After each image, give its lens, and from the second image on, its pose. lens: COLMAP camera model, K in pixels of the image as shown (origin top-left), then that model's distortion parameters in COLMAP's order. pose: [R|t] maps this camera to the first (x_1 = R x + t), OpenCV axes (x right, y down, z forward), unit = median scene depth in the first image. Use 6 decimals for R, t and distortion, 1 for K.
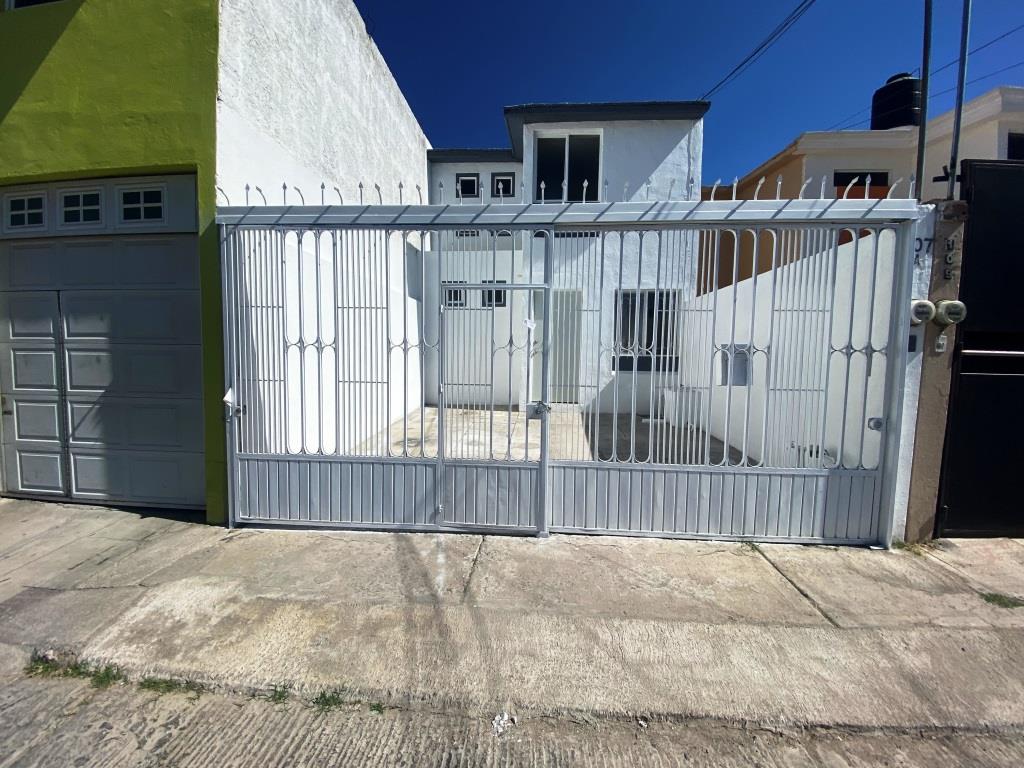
lens RADIAL K [[413.3, 0, 510.0], [0, 413.3, 385.7], [0, 0, 1]] dist [0.017479, -0.019485]
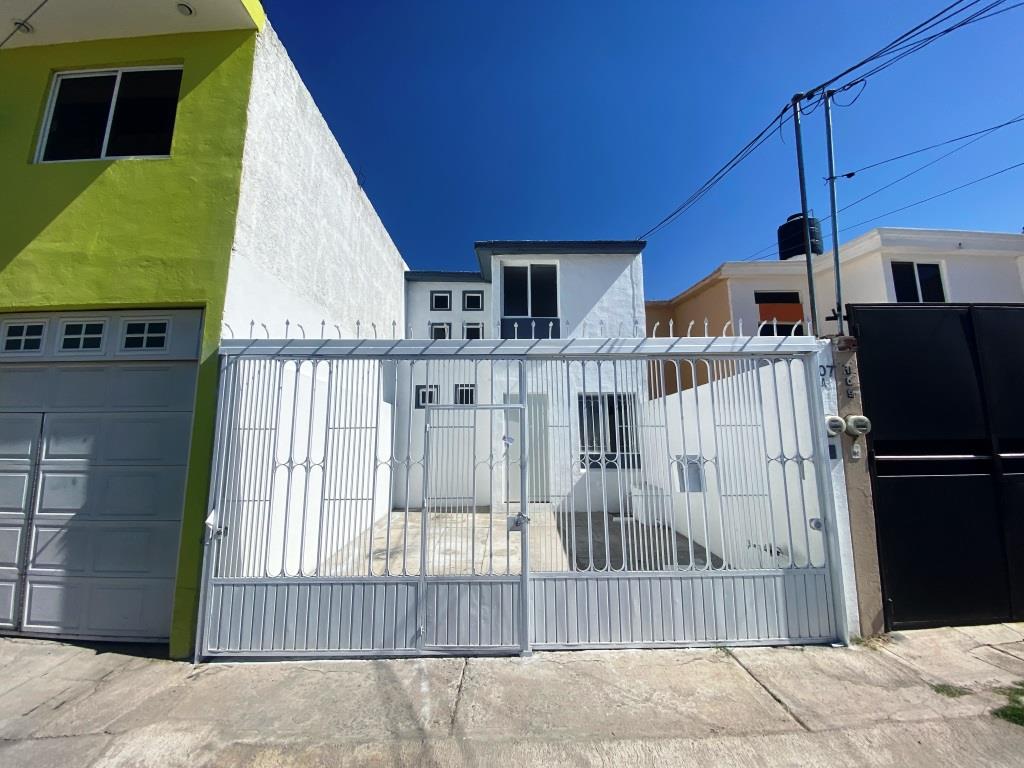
lens RADIAL K [[413.3, 0, 510.0], [0, 413.3, 385.7], [0, 0, 1]] dist [0.017479, -0.019485]
pose [[0.996393, -0.009322, 0.084345, -0.037971], [0.027366, 0.976144, -0.215392, -0.053809], [-0.080325, 0.216923, 0.972878, -0.110230]]
